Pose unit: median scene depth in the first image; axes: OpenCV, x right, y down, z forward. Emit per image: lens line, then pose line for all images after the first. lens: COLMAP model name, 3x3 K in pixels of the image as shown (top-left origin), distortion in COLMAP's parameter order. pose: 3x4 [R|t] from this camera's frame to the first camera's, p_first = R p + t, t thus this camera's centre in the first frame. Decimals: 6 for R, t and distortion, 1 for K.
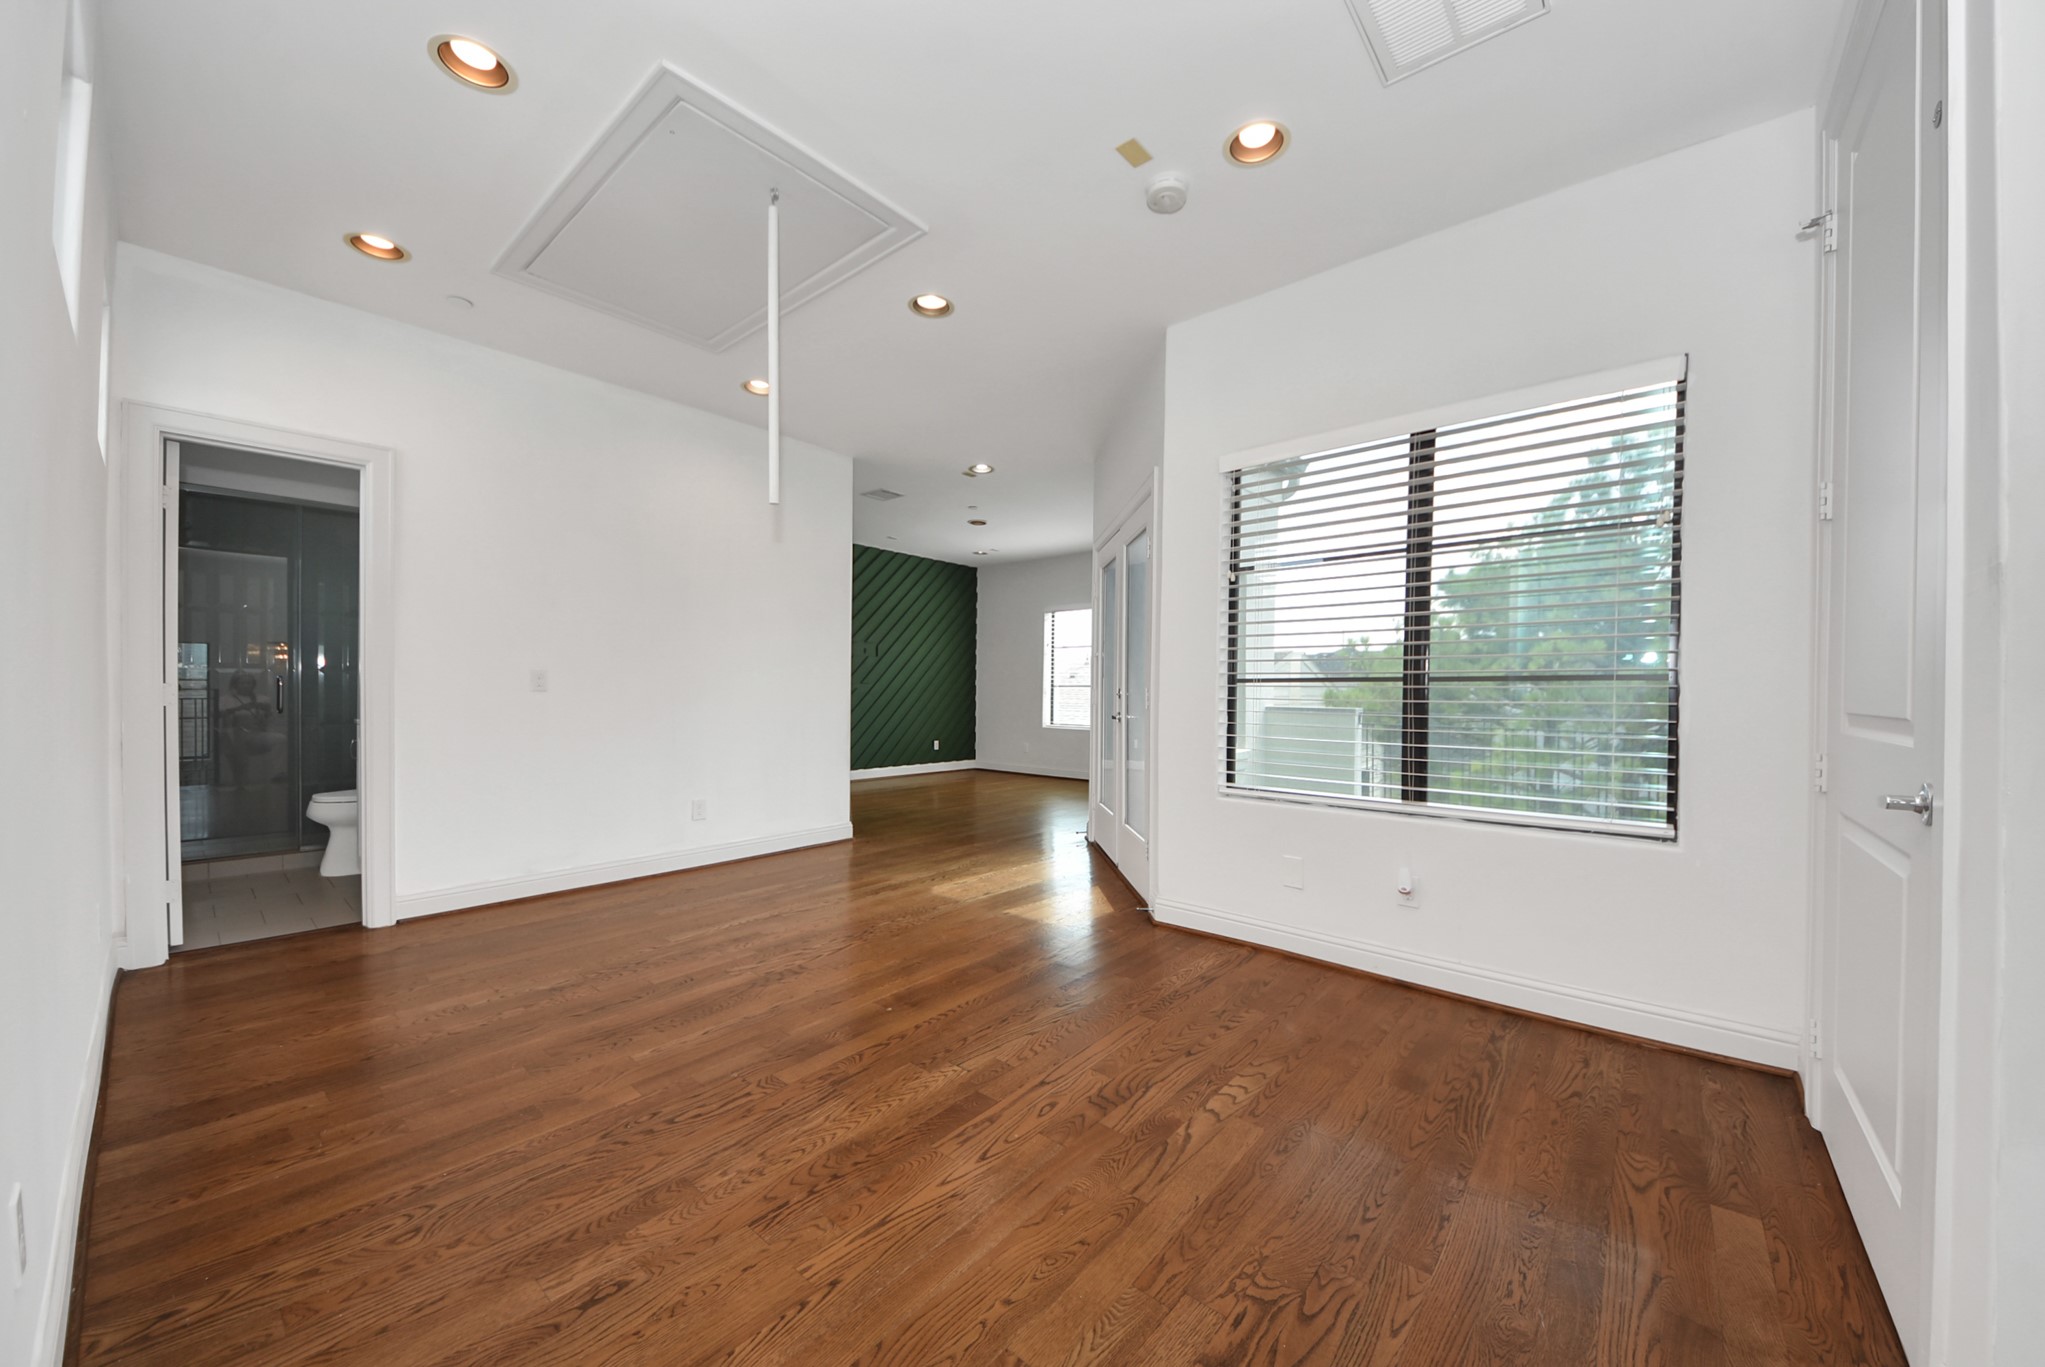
lens RADIAL K [[752.8, 0, 1019.2], [0, 752.8, 691.3], [0, 0, 1]] dist [-0.003259, -0.000351]
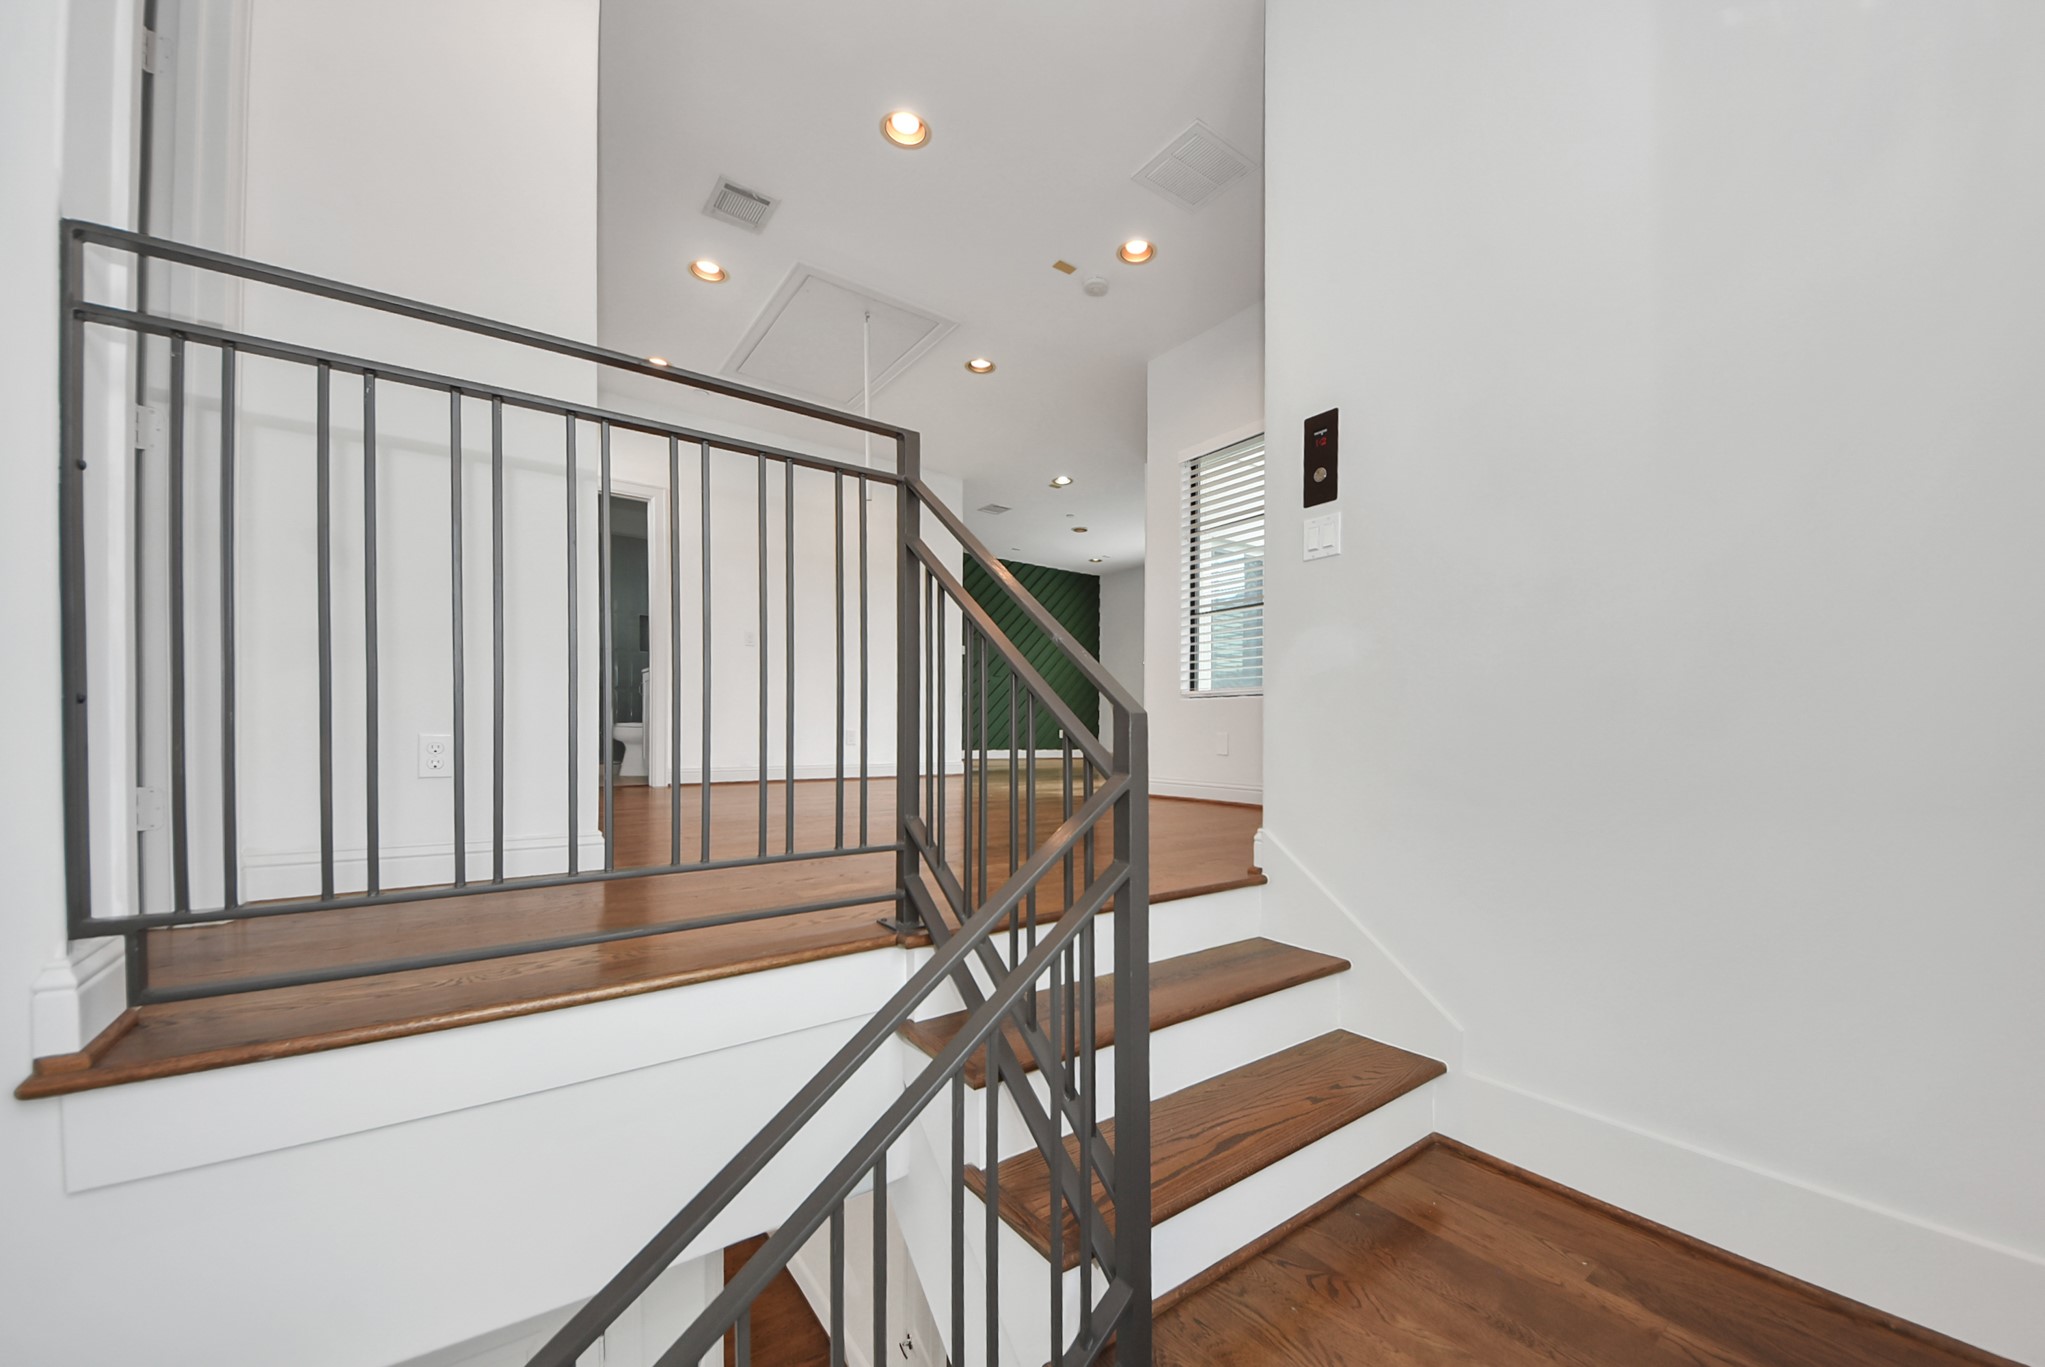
lens RADIAL K [[752.8, 0, 1009.8], [0, 752.8, 724.2], [0, 0, 1]] dist [-0.003259, -0.000351]
pose [[0.971186, -0.004009, -0.238290, 0.282375], [0.005164, 0.999978, 0.004224, 0.179302], [0.238268, -0.005333, 0.971185, -0.412389]]
